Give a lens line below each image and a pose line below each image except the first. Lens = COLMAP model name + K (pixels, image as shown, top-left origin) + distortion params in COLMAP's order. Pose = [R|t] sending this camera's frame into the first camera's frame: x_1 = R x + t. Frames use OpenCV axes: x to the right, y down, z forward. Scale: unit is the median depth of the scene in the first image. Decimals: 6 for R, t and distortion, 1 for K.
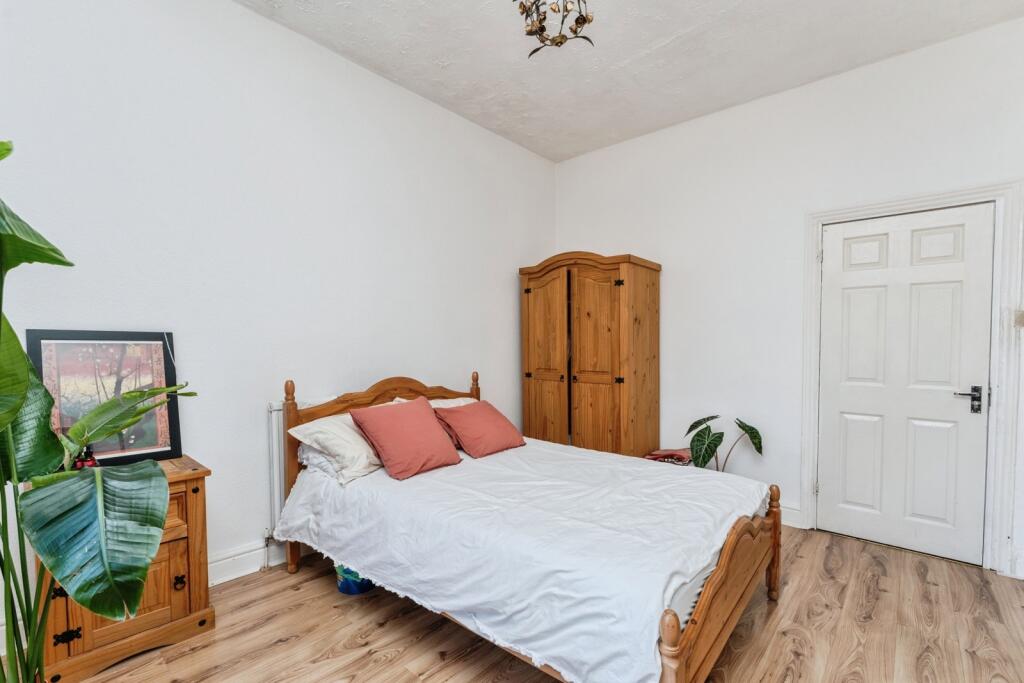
lens RADIAL K [[457.6, 0, 512.8], [0, 457.6, 366.2], [0, 0, 1]] dist [0.001385, 0.000164]
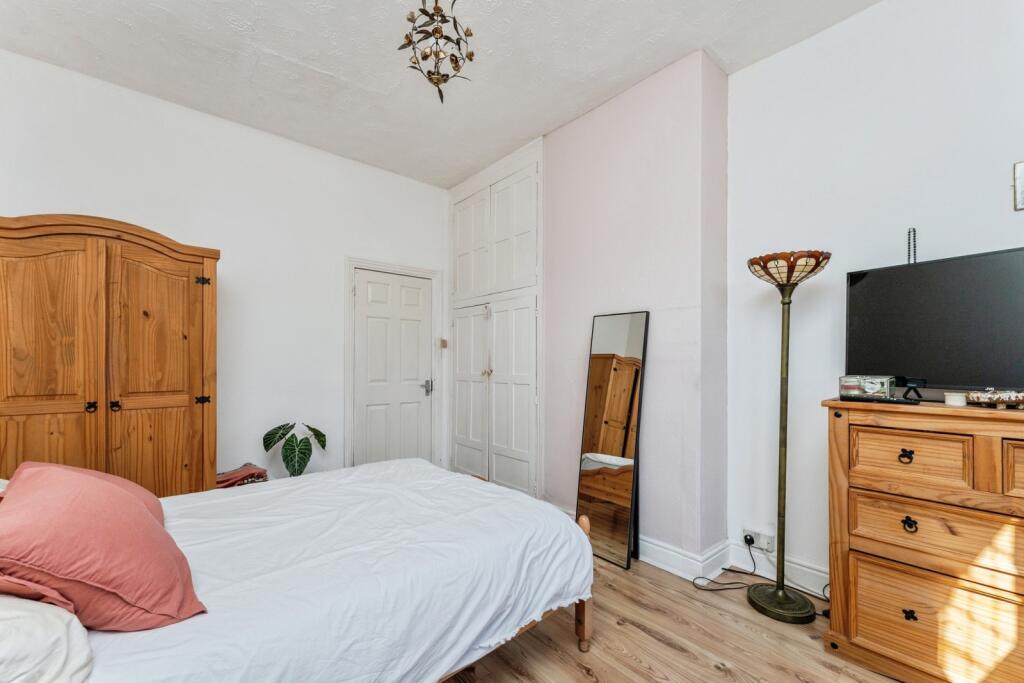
lens RADIAL K [[415.3, 0, 512.4], [0, 415.3, 356.3], [0, 0, 1]] dist [0.000419, 0.000097]
pose [[0.142324, 0.001552, 0.989819, -0.415013], [0.035440, 0.999350, -0.006663, -0.021519], [-0.989185, 0.036027, 0.142177, 0.343412]]
